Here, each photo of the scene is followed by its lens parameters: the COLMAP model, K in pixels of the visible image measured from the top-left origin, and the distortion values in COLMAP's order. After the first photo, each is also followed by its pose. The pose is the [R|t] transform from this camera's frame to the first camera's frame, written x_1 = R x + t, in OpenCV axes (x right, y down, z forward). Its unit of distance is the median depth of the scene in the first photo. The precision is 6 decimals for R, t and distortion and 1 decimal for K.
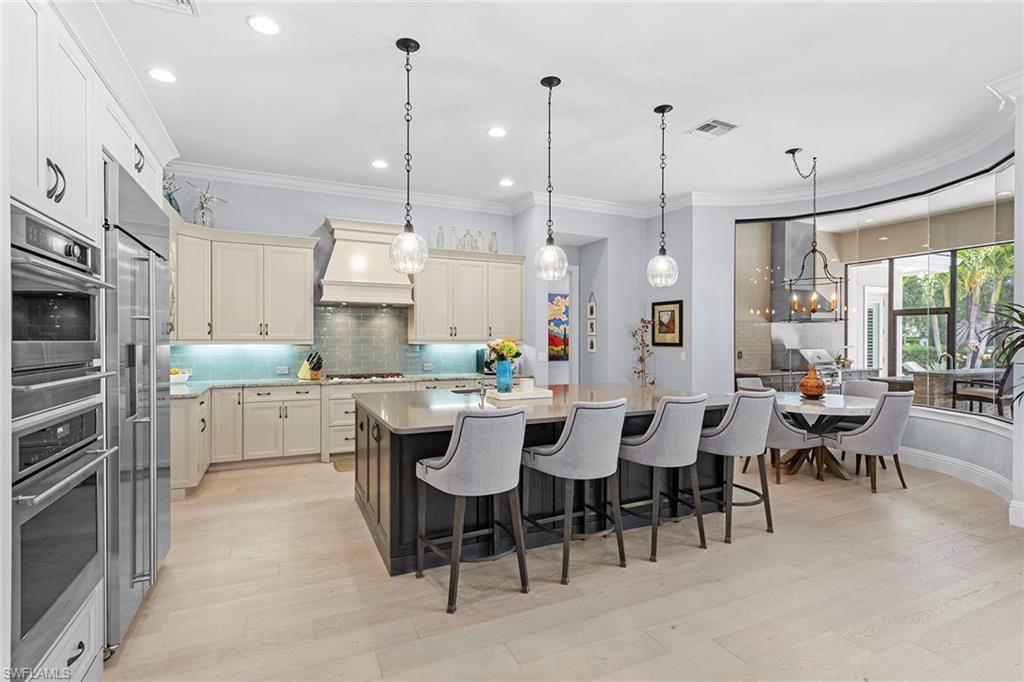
lens RADIAL K [[495.0, 0, 515.7], [0, 495.0, 343.6], [0, 0, 1]] dist [0.006856, 0.000541]
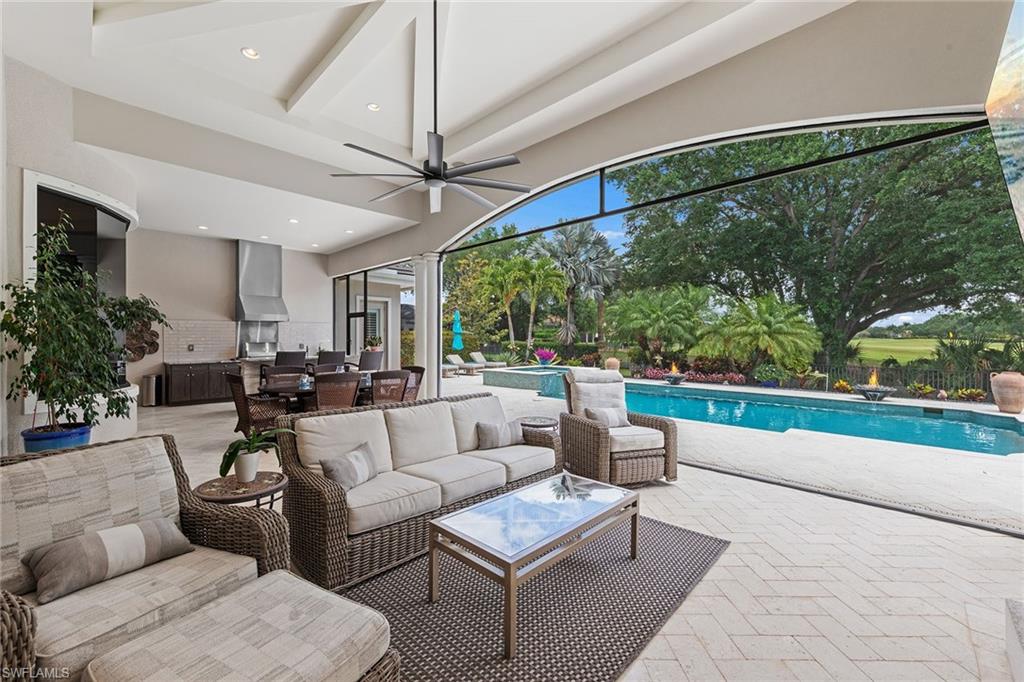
lens RADIAL K [[413.1, 0, 510.9], [0, 413.1, 336.5], [0, 0, 1]] dist [0.011157, 0.000152]
pose [[0.936780, 0.000800, 0.349918, 1.151528], [0.003371, 0.999930, -0.011311, 0.013567], [-0.349902, 0.011776, 0.936712, -0.306589]]
